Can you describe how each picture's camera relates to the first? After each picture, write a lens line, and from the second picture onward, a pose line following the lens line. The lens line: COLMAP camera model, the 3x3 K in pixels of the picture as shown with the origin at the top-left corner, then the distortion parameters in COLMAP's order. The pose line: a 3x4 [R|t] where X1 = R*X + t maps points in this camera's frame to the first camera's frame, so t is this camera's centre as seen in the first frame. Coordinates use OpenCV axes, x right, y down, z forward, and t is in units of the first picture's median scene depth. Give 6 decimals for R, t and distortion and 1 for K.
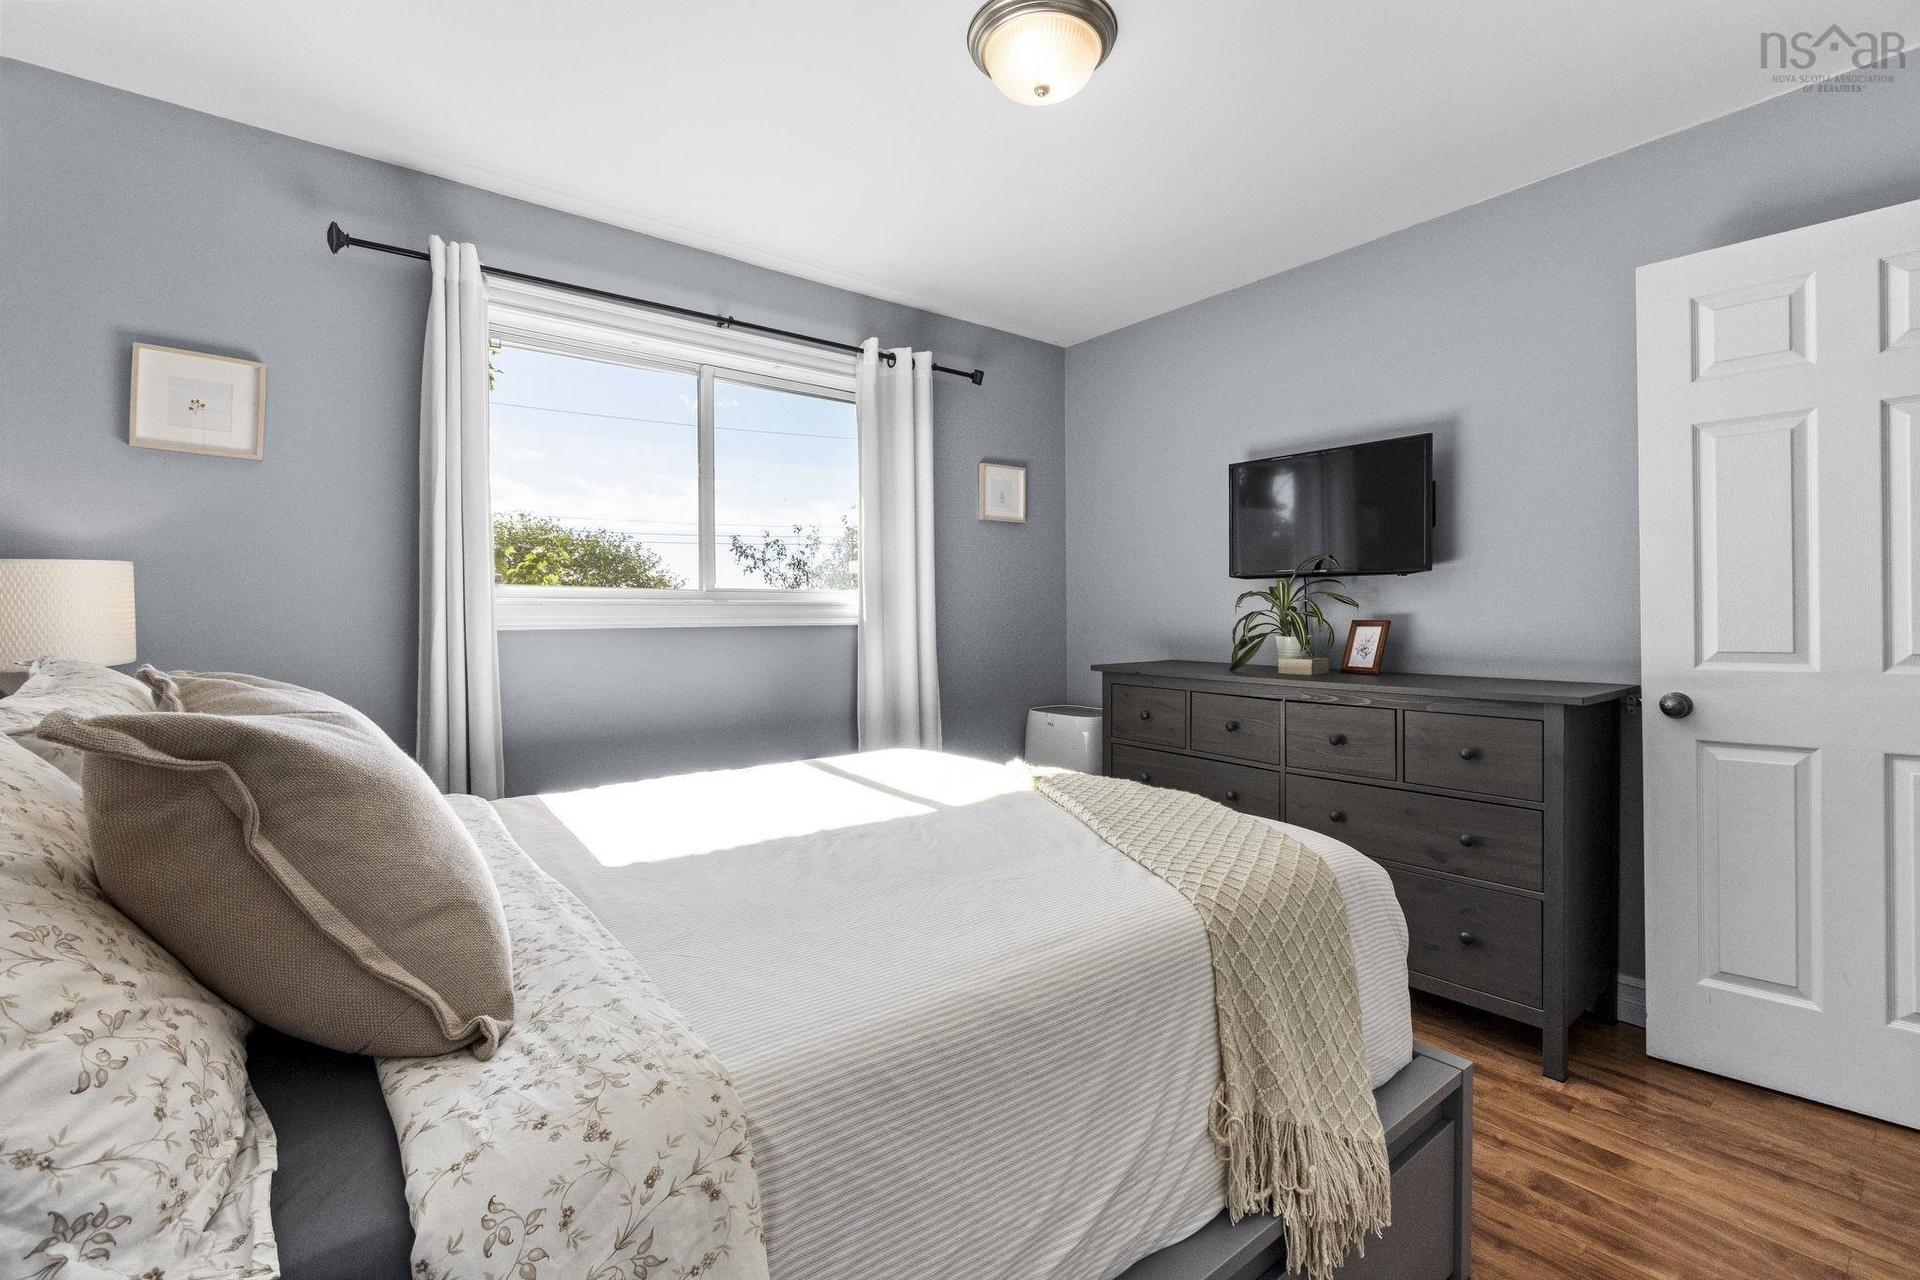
lens RADIAL K [[852.0, 0, 968.5], [0, 852.0, 611.7], [0, 0, 1]] dist [0.003395, -0.005999]
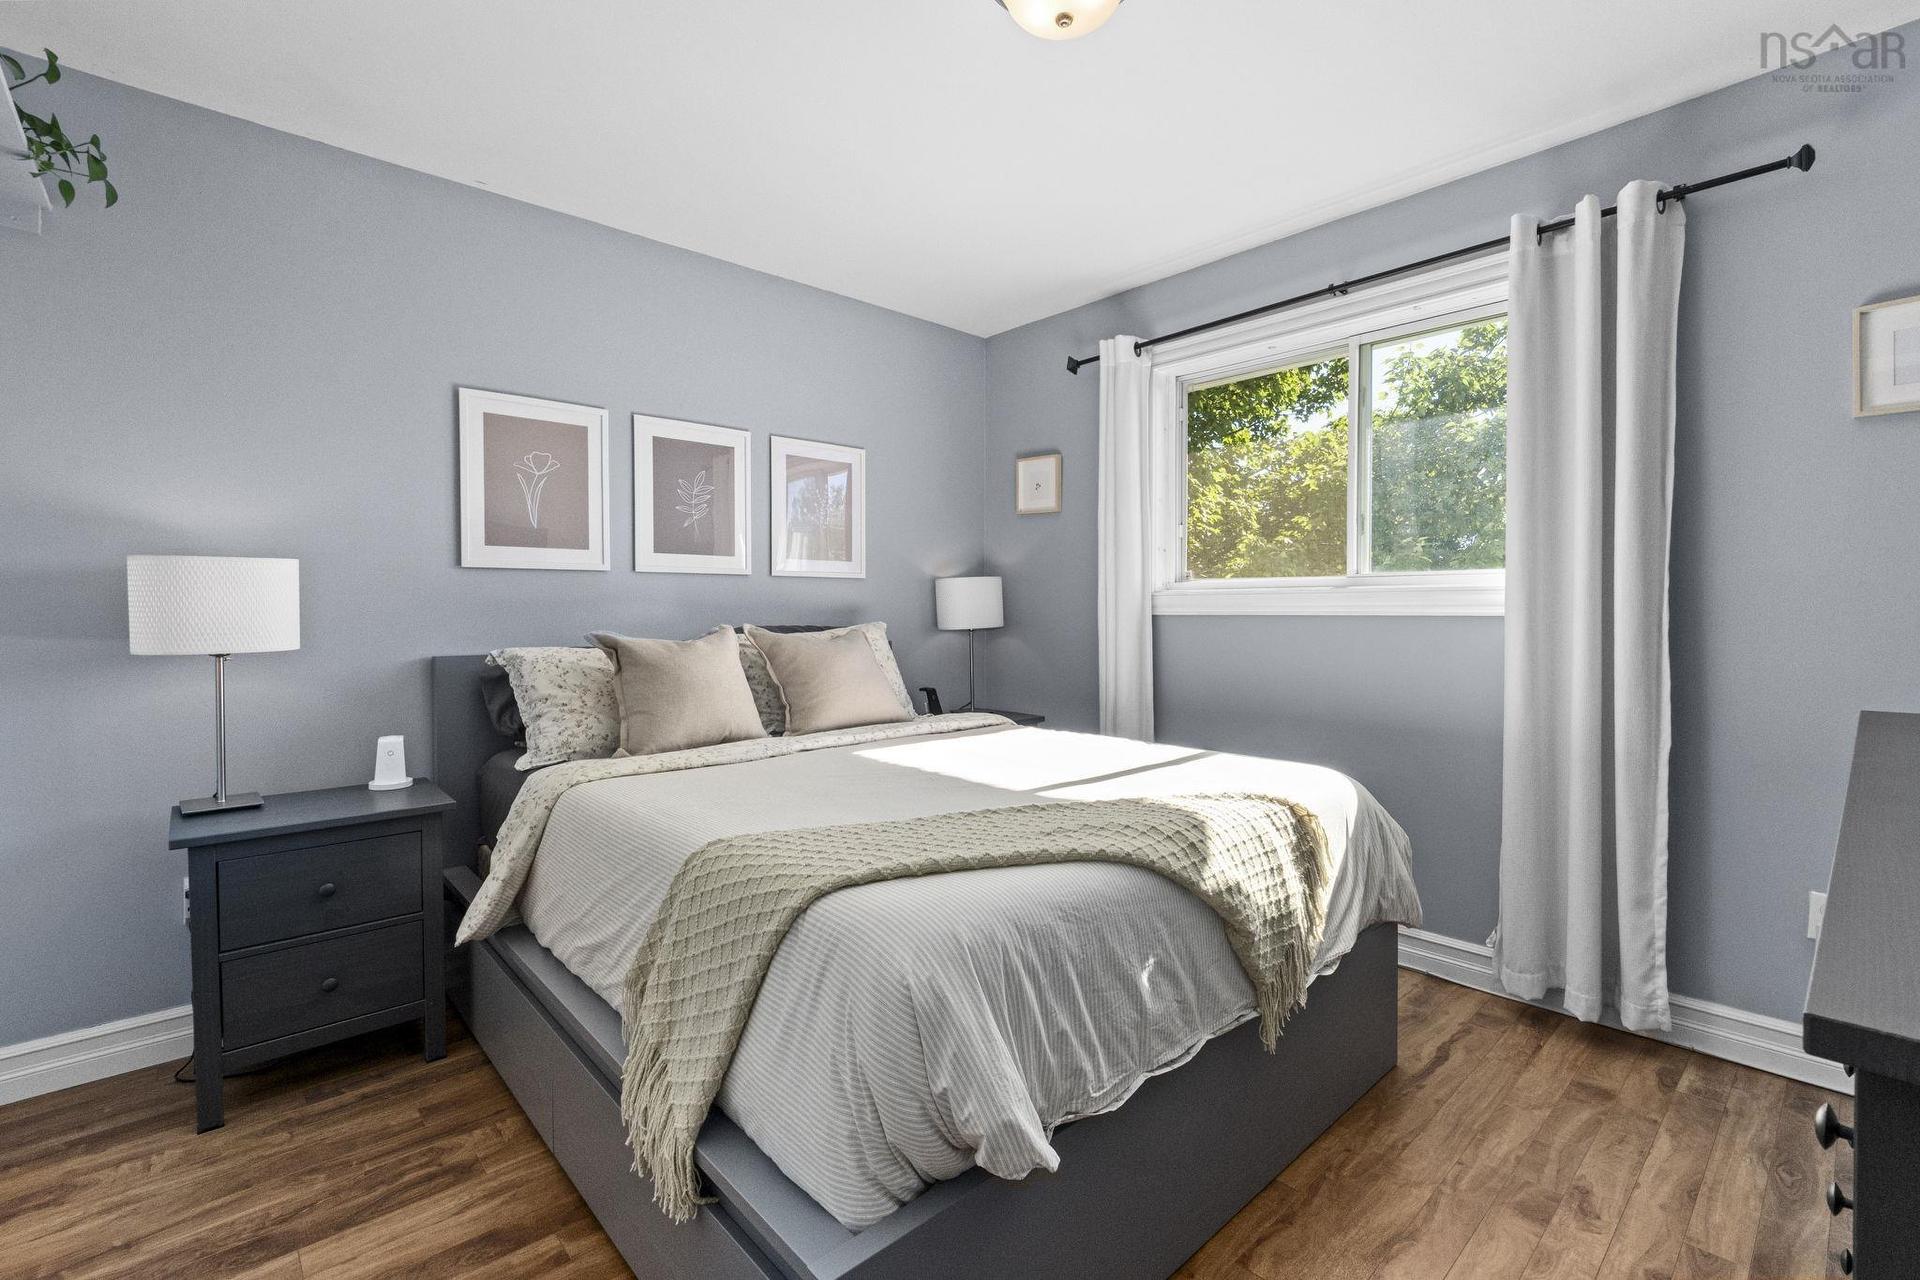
lens RADIAL K [[852.0, 0, 968.5], [0, 852.0, 611.7], [0, 0, 1]] dist [0.003395, -0.005999]
pose [[0.055773, 0.010985, -0.998383, 0.803587], [0.009802, 0.999885, 0.011550, -0.002525], [0.998395, -0.010430, 0.055659, 0.690004]]
